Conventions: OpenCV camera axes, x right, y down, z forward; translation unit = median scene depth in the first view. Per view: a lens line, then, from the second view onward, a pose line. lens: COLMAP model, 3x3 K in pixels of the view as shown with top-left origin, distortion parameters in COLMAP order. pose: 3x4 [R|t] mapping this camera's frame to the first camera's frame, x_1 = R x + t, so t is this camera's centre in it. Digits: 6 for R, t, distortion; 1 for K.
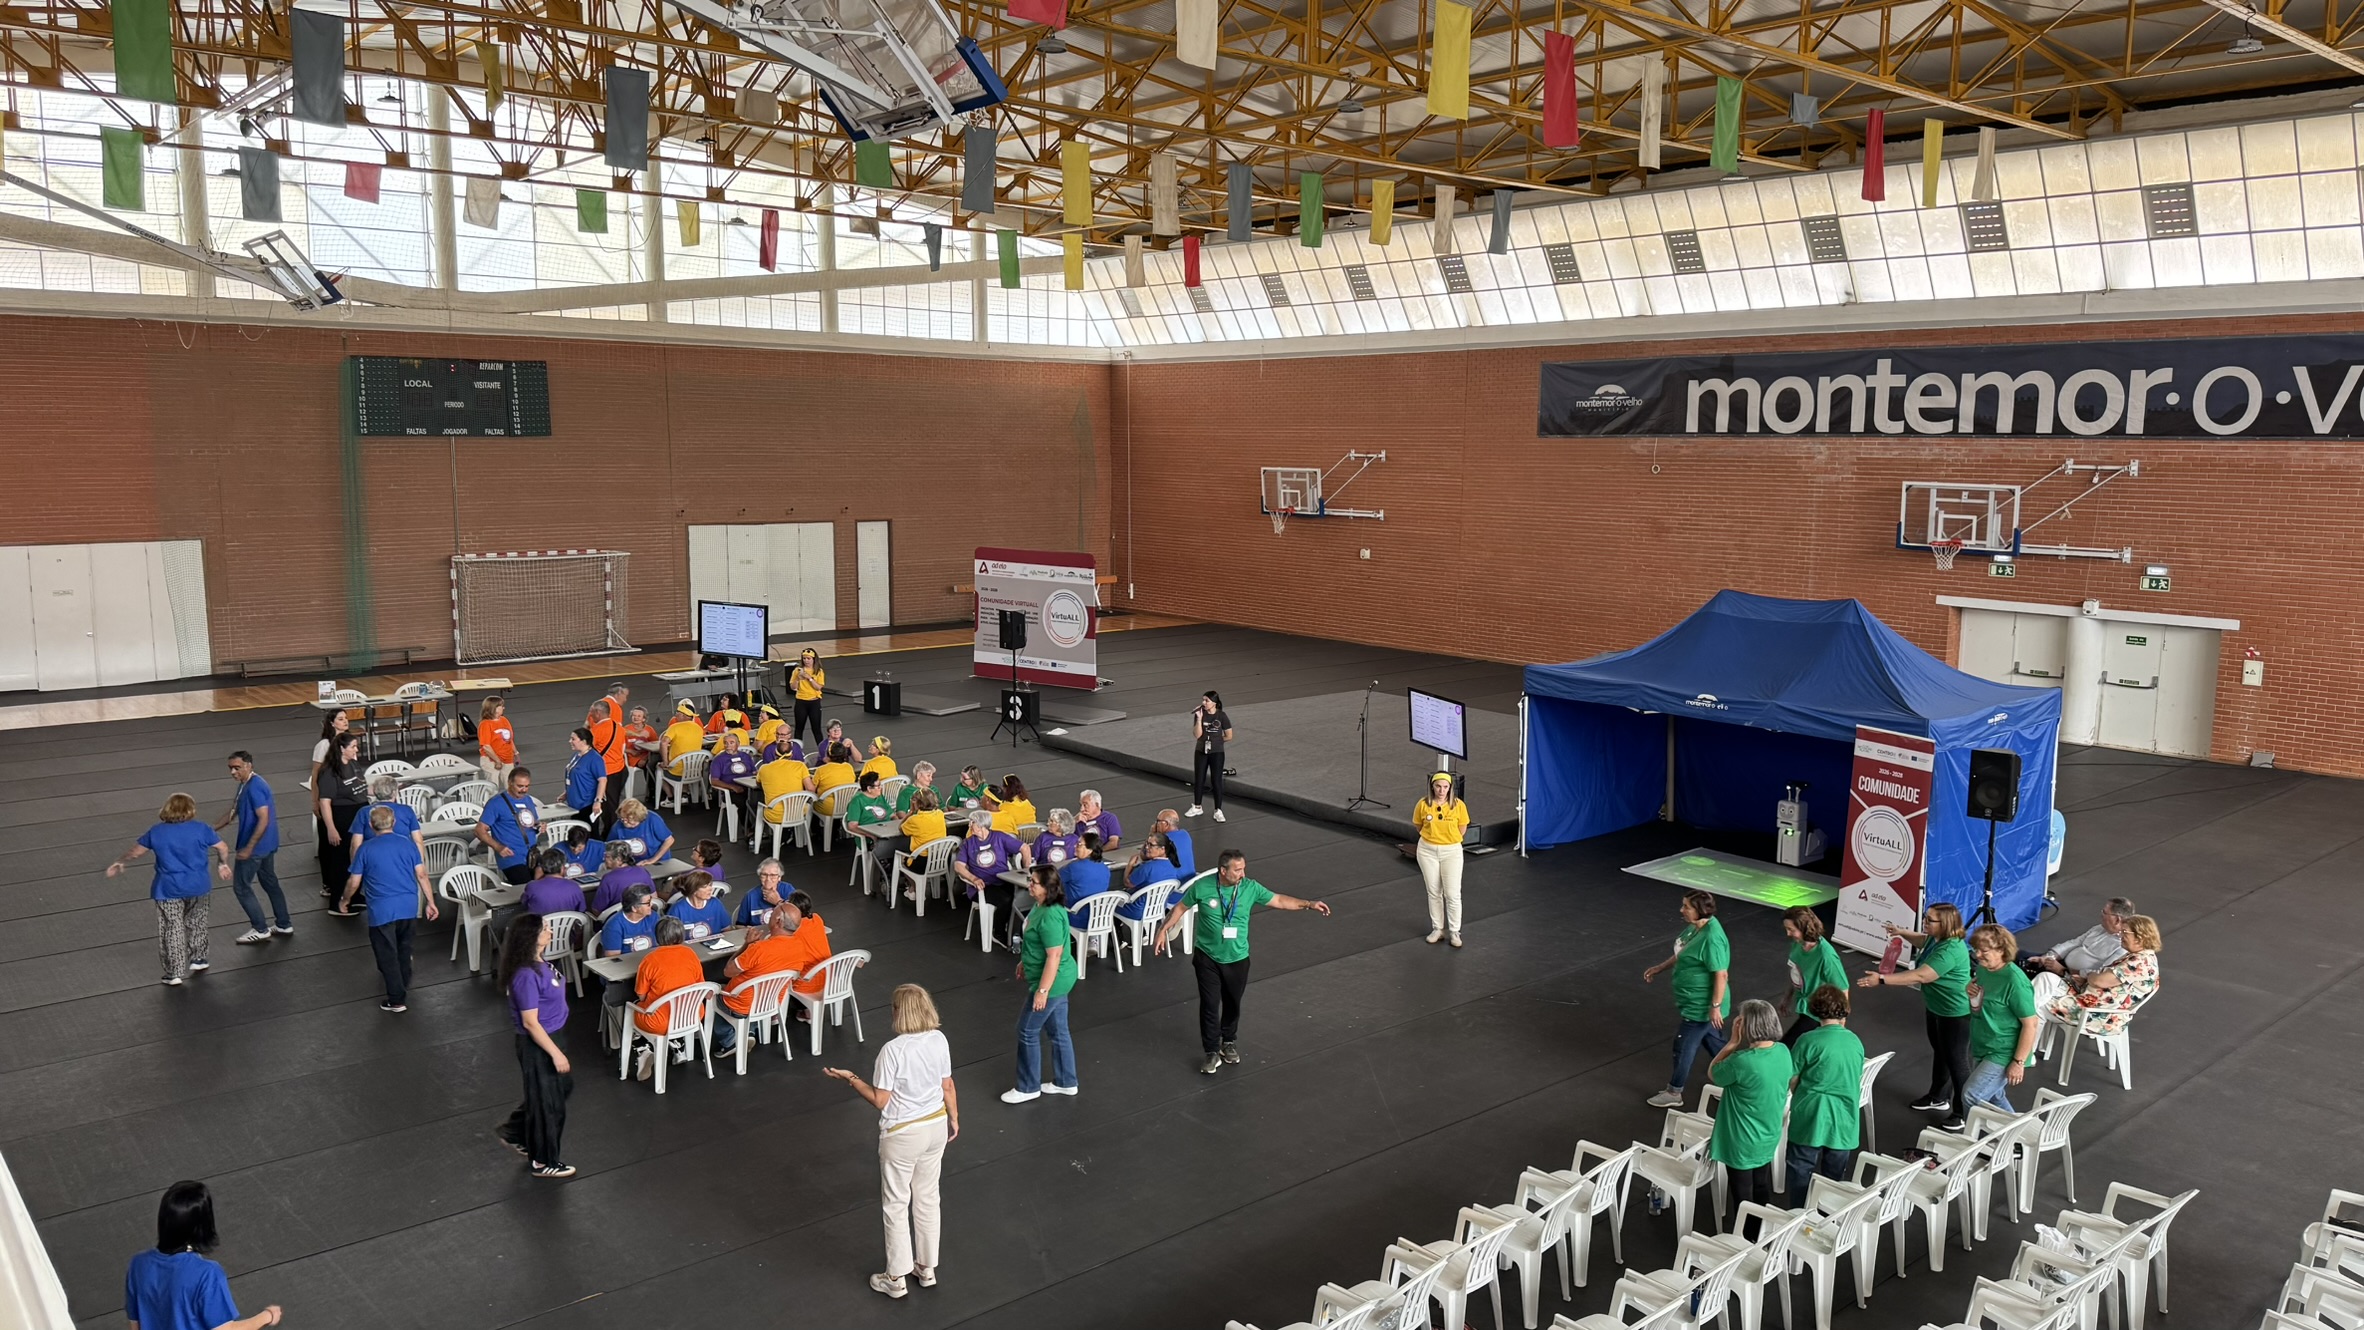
lens RADIAL K [[1749.7, 0, 1182.0], [0, 1749.7, 665.0], [0, 0, 1]] dist [0.062819, -0.085287]
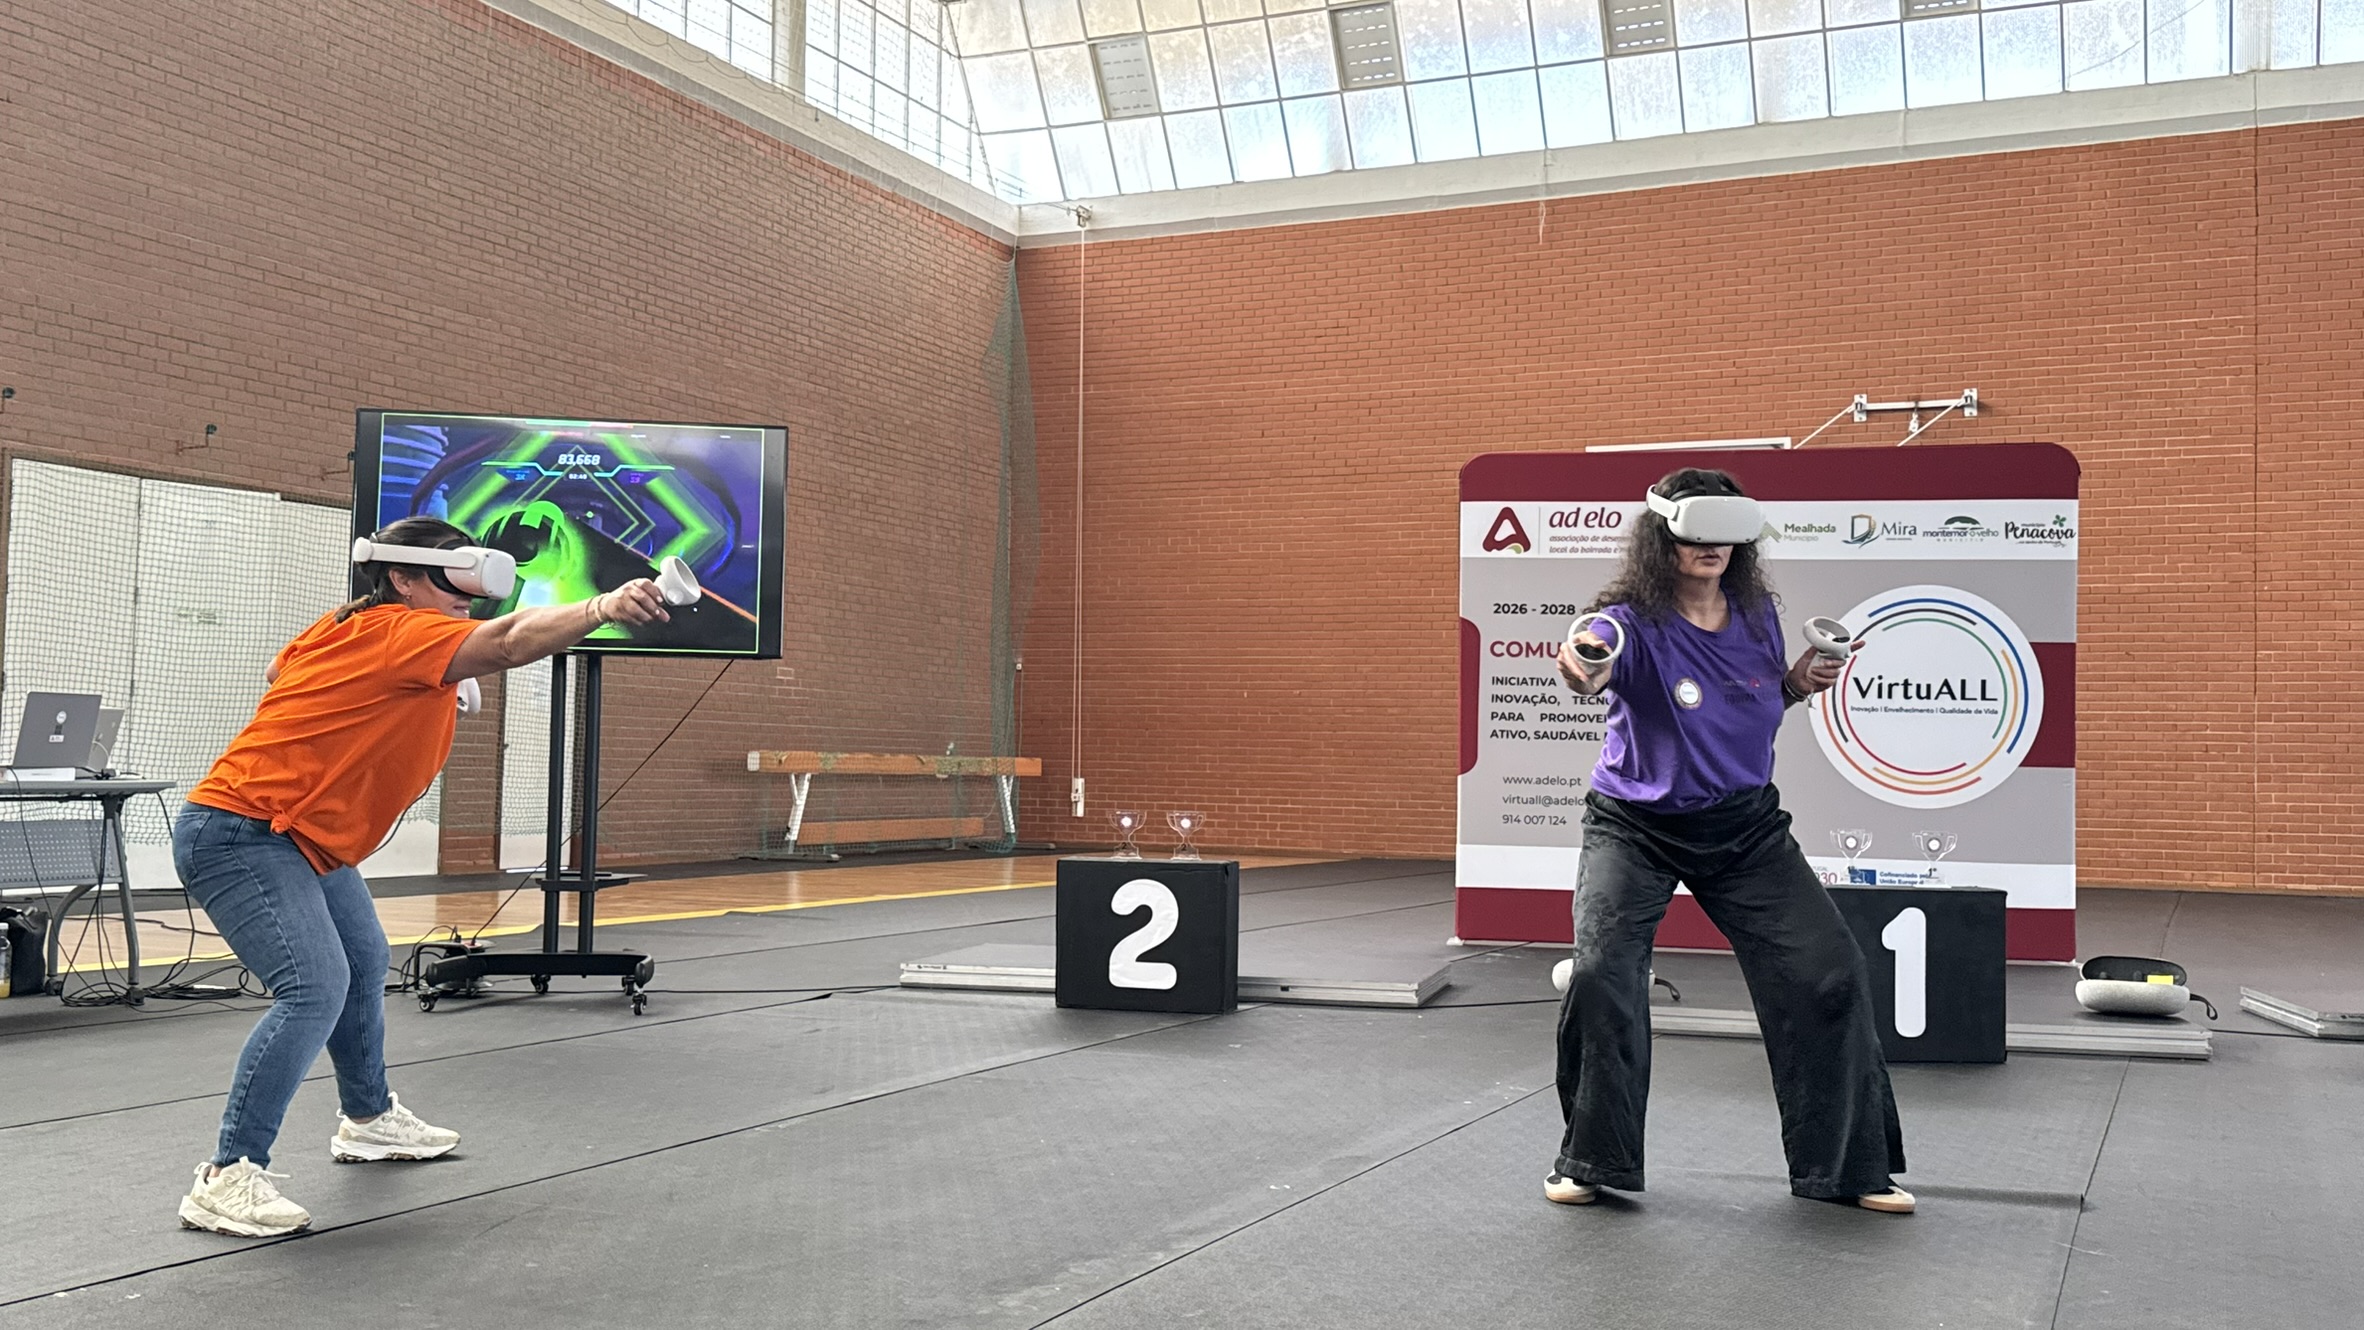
lens RADIAL K [[2202.8, 0, 1182.0], [0, 2202.8, 665.0], [0, 0, 1]] dist [0.000713, 0.000694]
pose [[0.899462, 0.029369, 0.436010, -0.255351], [0.050370, 0.984121, -0.170201, 0.016768], [-0.434086, 0.175051, 0.883701, 0.607529]]
